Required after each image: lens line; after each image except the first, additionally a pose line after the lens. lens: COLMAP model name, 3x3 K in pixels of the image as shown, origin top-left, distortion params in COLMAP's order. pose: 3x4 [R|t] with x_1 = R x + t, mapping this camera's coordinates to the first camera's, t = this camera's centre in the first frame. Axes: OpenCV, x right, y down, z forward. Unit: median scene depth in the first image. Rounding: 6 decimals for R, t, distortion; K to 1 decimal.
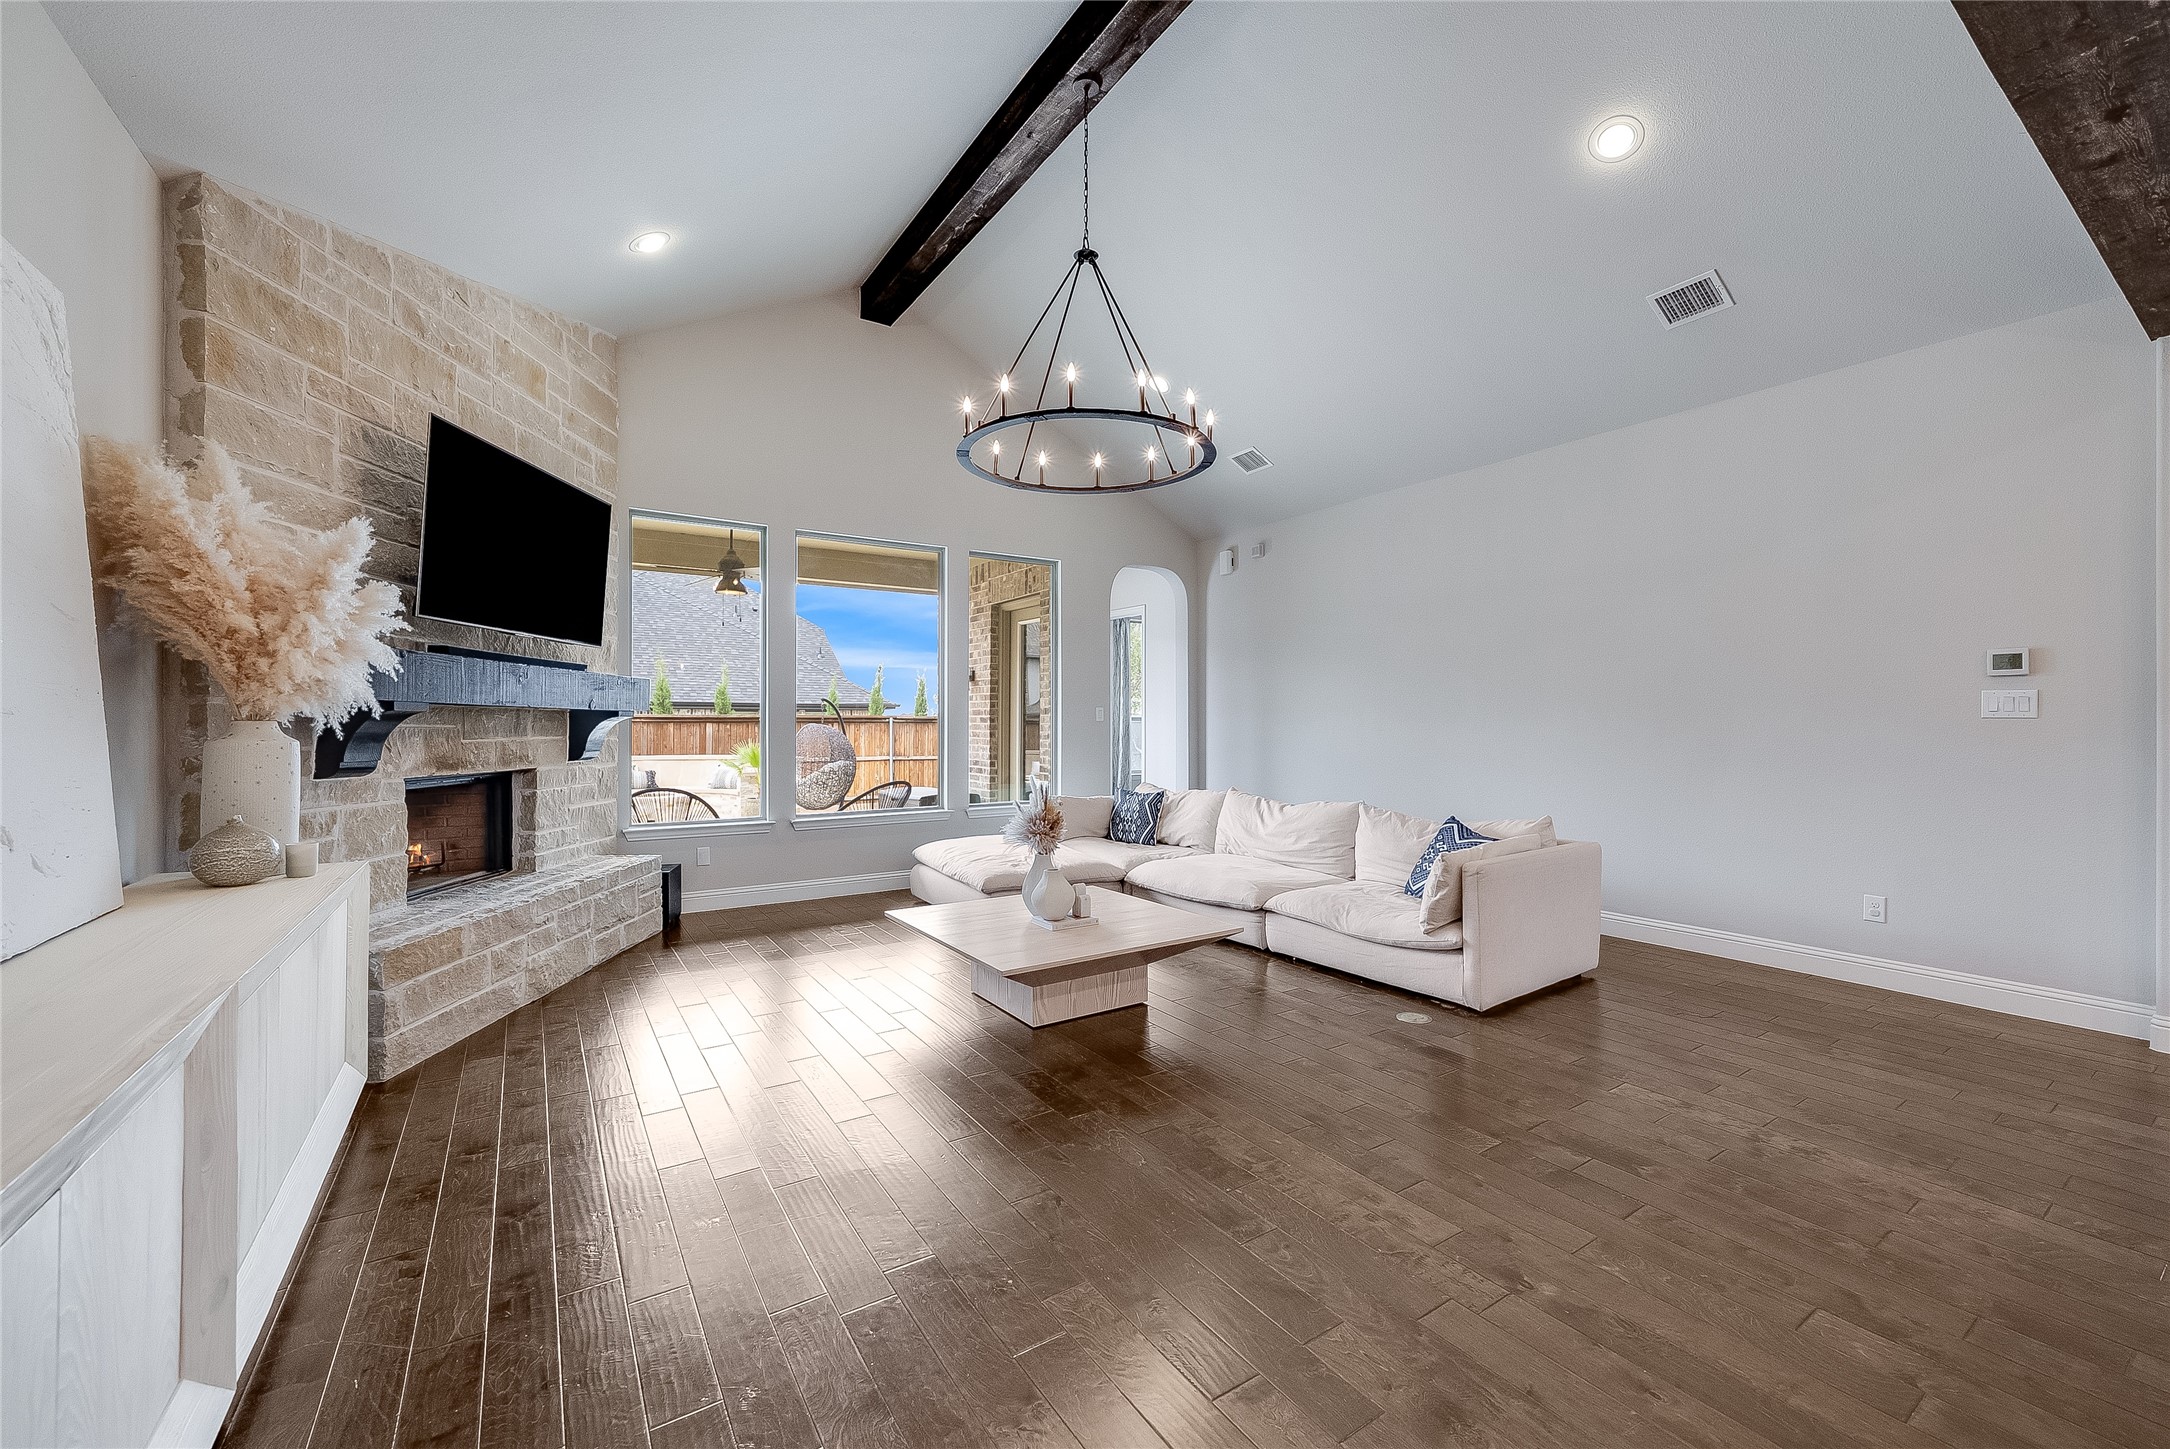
lens RADIAL K [[854.9, 0, 1092.4], [0, 854.9, 717.6], [0, 0, 1]] dist [-0.000859, -0.000584]
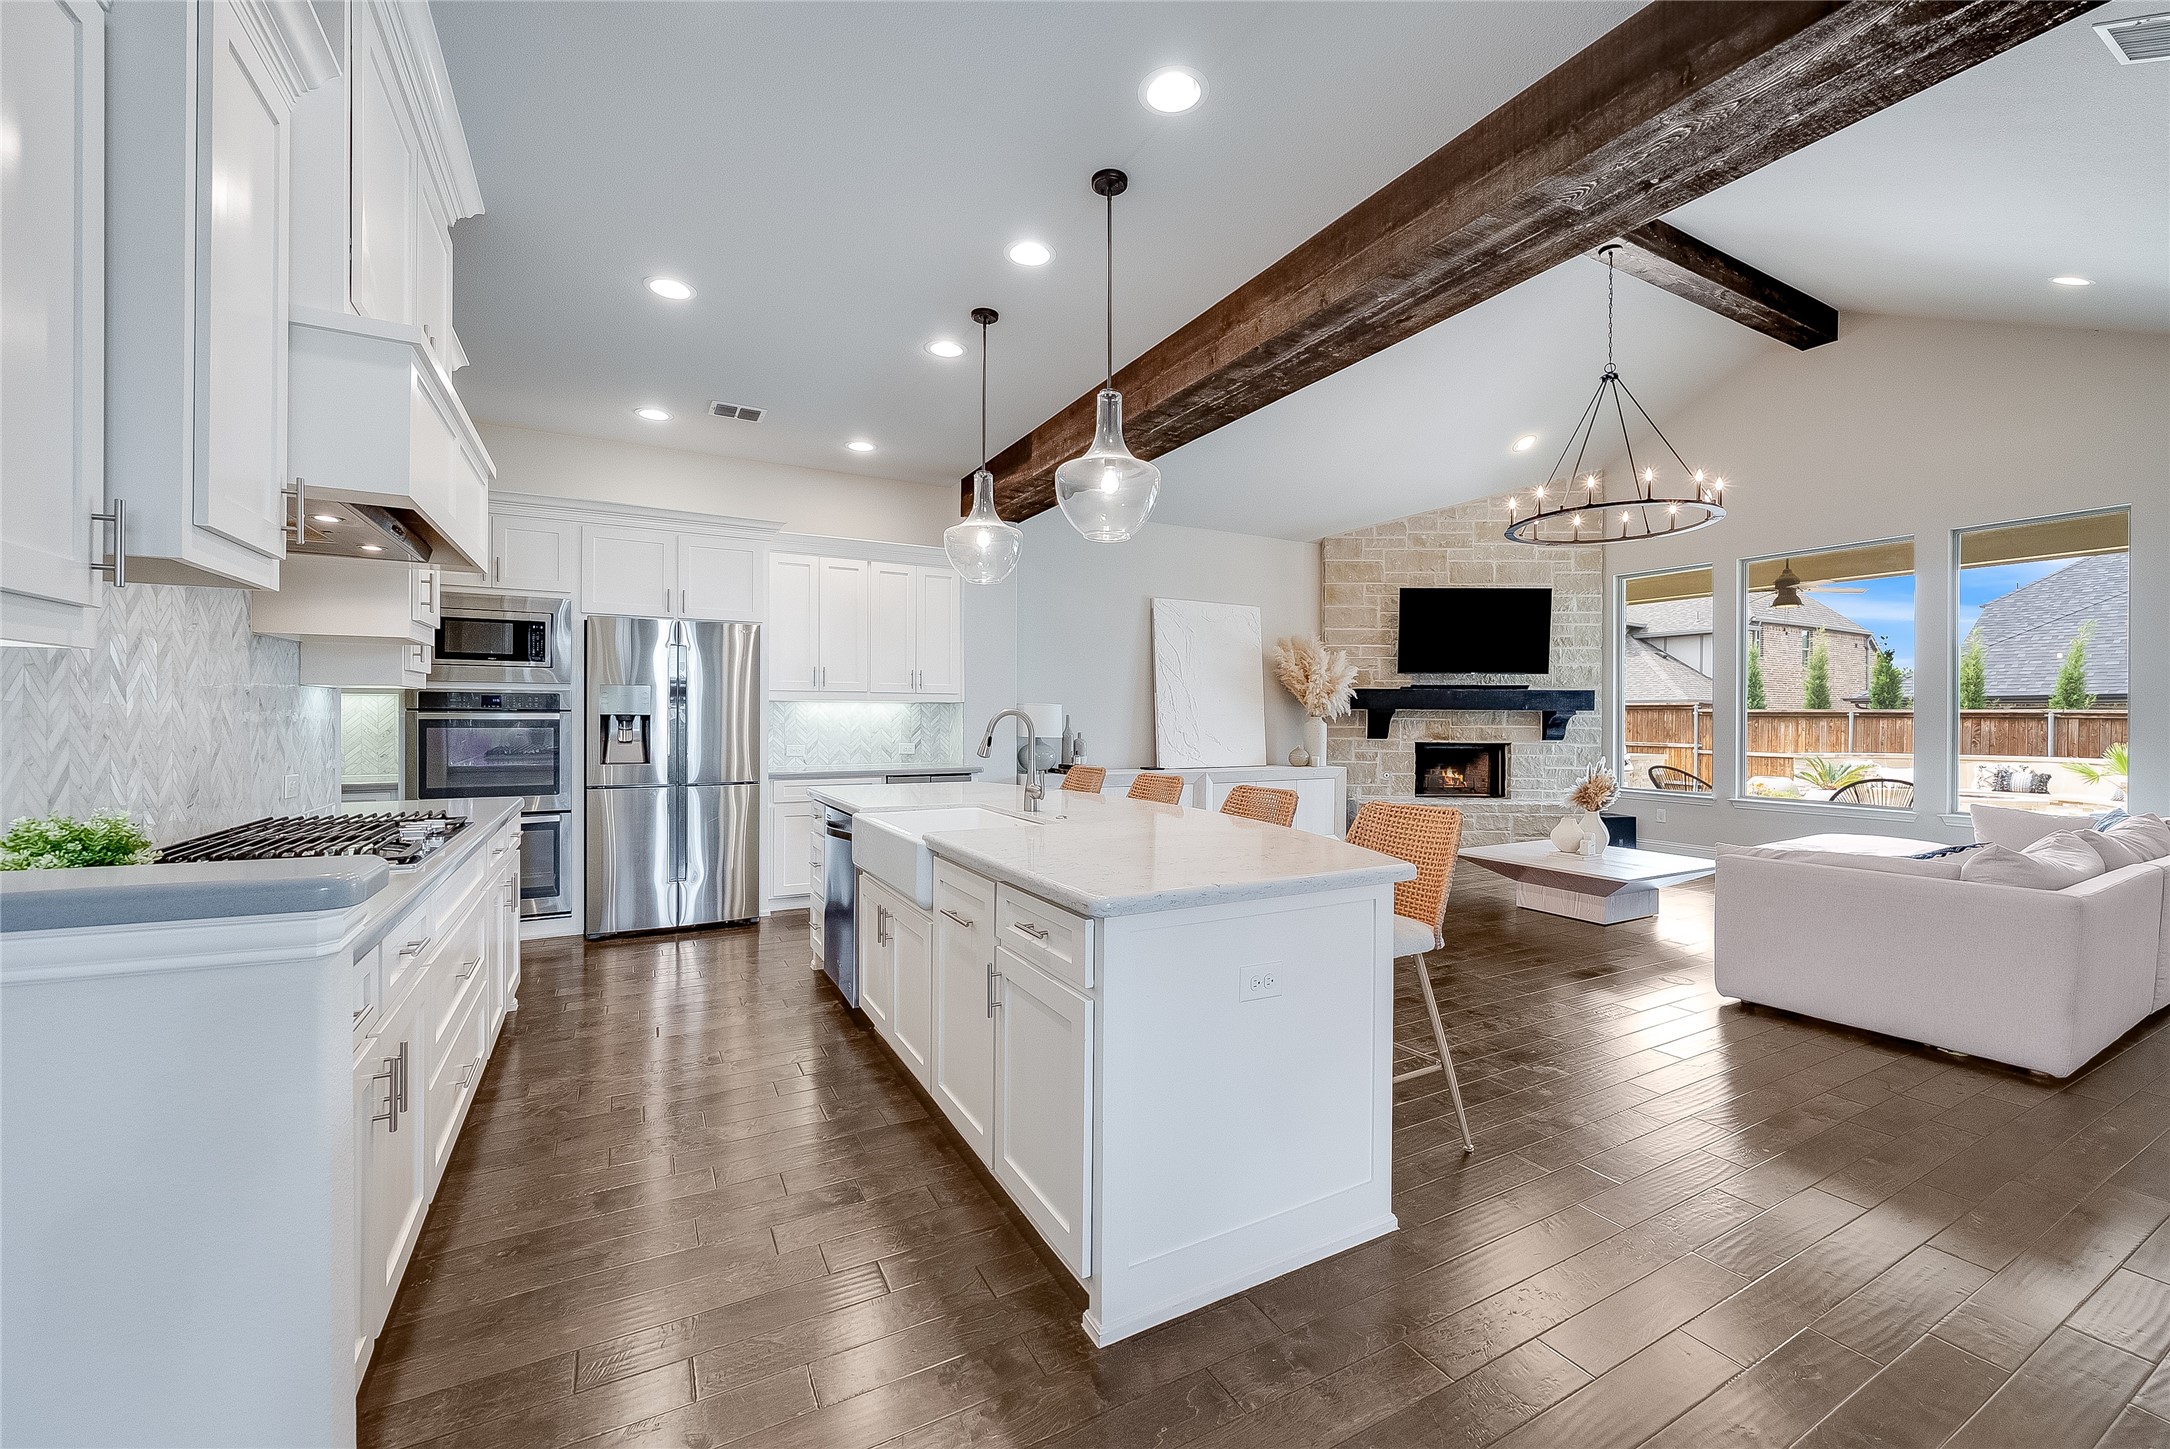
lens RADIAL K [[854.9, 0, 1092.4], [0, 854.9, 717.6], [0, 0, 1]] dist [-0.000859, -0.000584]
pose [[-0.084807, 0.002861, -0.996393, 1.534655], [0.001146, 0.999995, 0.002774, -0.001625], [0.996397, -0.000907, -0.084810, 0.315653]]
